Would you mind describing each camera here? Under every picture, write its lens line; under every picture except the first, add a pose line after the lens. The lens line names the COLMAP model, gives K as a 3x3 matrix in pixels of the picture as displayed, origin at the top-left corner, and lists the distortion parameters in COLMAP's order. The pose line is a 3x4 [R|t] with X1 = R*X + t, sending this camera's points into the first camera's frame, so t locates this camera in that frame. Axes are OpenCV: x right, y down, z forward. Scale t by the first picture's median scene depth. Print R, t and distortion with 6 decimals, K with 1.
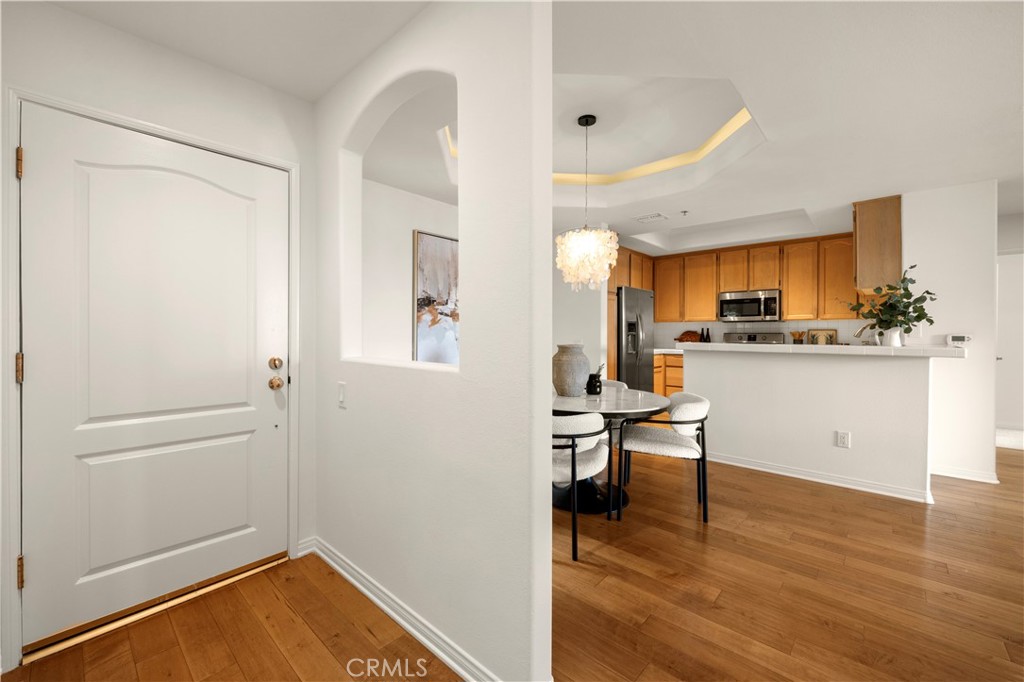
lens RADIAL K [[423.8, 0, 511.0], [0, 423.8, 335.2], [0, 0, 1]] dist [0.002963, -0.000114]
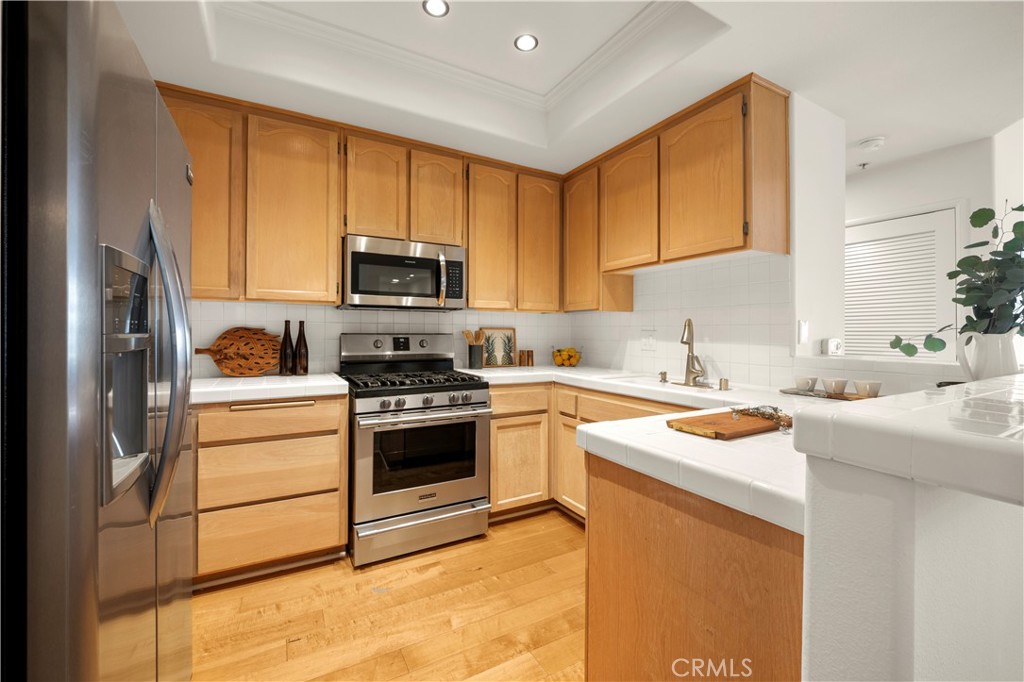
lens RADIAL K [[423.8, 0, 510.8], [0, 423.8, 333.9], [0, 0, 1]] dist [0.002963, -0.000114]
pose [[0.329572, -0.008200, 0.944095, 0.256814], [-0.004558, 0.999937, 0.010276, -0.016076], [-0.944119, -0.007689, 0.329514, 1.146599]]
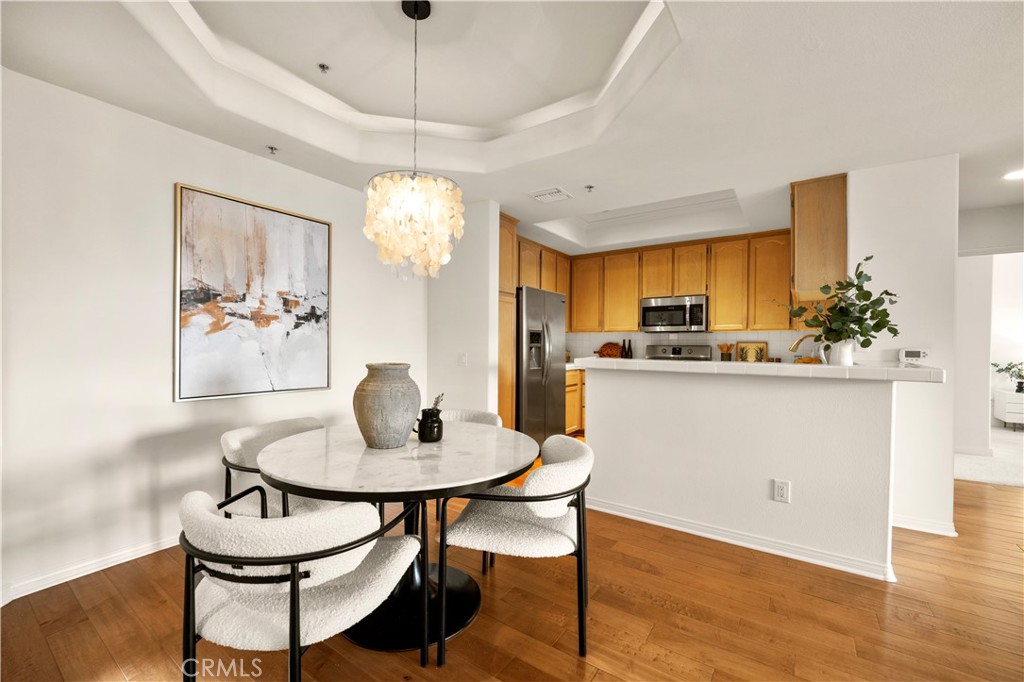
lens RADIAL K [[423.8, 0, 515.0], [0, 423.8, 347.4], [0, 0, 1]] dist [0.002963, -0.000114]
pose [[0.991410, 0.004427, 0.130714, 0.200480], [-0.004853, 0.999984, 0.002943, -0.003656], [-0.130699, -0.003552, 0.991416, 0.292408]]
